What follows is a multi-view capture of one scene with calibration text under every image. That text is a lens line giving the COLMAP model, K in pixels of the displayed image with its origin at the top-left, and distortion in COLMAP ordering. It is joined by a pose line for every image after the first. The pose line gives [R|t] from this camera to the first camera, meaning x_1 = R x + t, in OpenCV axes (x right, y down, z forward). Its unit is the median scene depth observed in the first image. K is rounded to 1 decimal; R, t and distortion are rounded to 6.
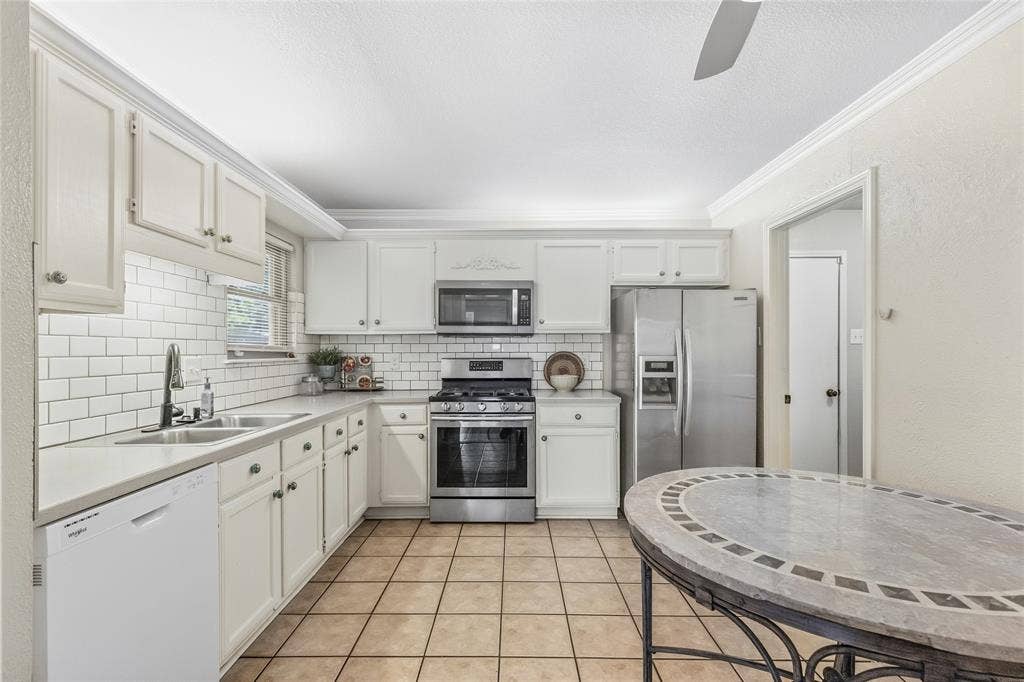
lens RADIAL K [[463.7, 0, 514.4], [0, 463.7, 349.5], [0, 0, 1]] dist [0.001340, 0.000281]
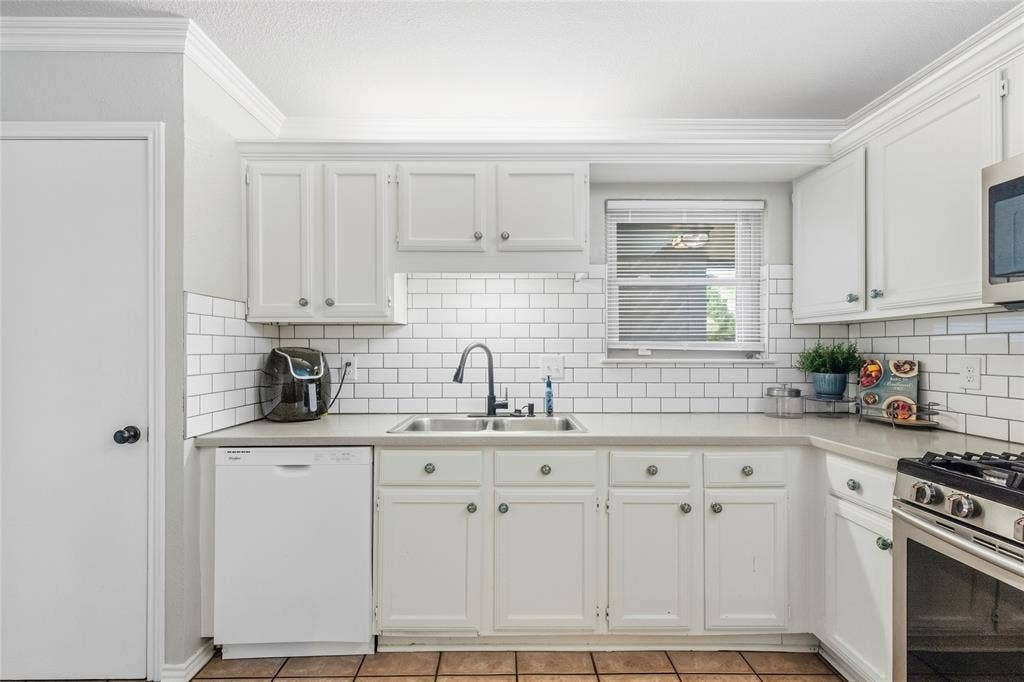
lens RADIAL K [[463.7, 0, 510.4], [0, 463.7, 348.7], [0, 0, 1]] dist [0.001340, 0.000281]
pose [[0.009239, 0.001194, -0.999957, 0.219695], [0.001618, 0.999998, 0.001209, 0.000497], [0.999956, -0.001629, 0.009237, 0.596073]]
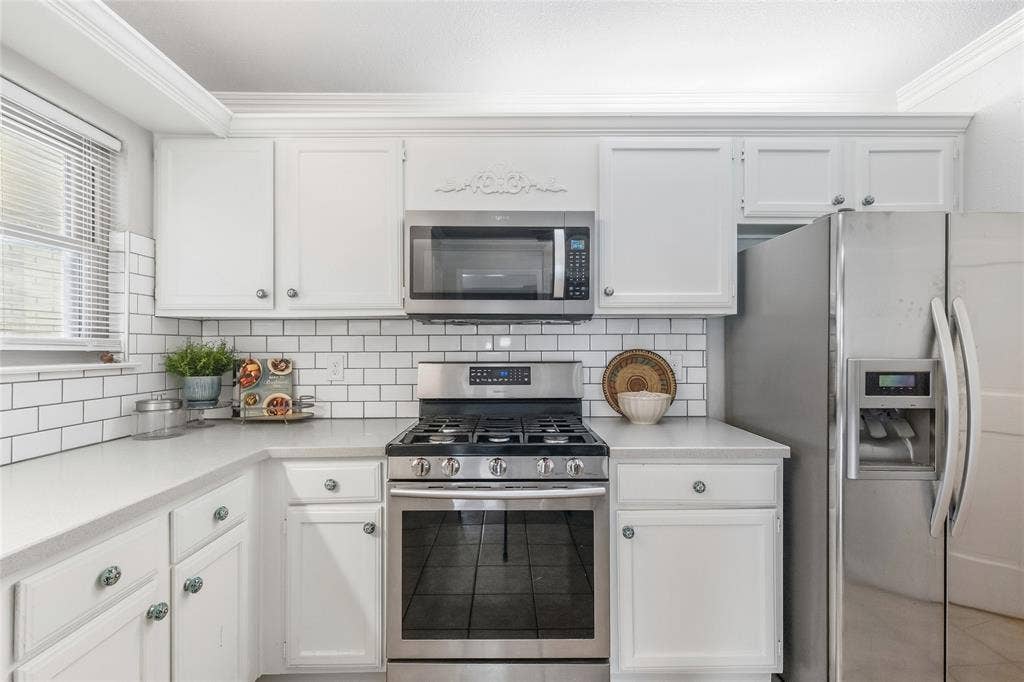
lens RADIAL K [[463.7, 0, 511.3], [0, 463.7, 345.9], [0, 0, 1]] dist [0.001340, 0.000281]
pose [[1.000000, -0.000554, 0.000245, -0.051359], [0.000555, 0.999997, -0.002378, 0.001275], [-0.000244, 0.002378, 0.999997, 0.486579]]
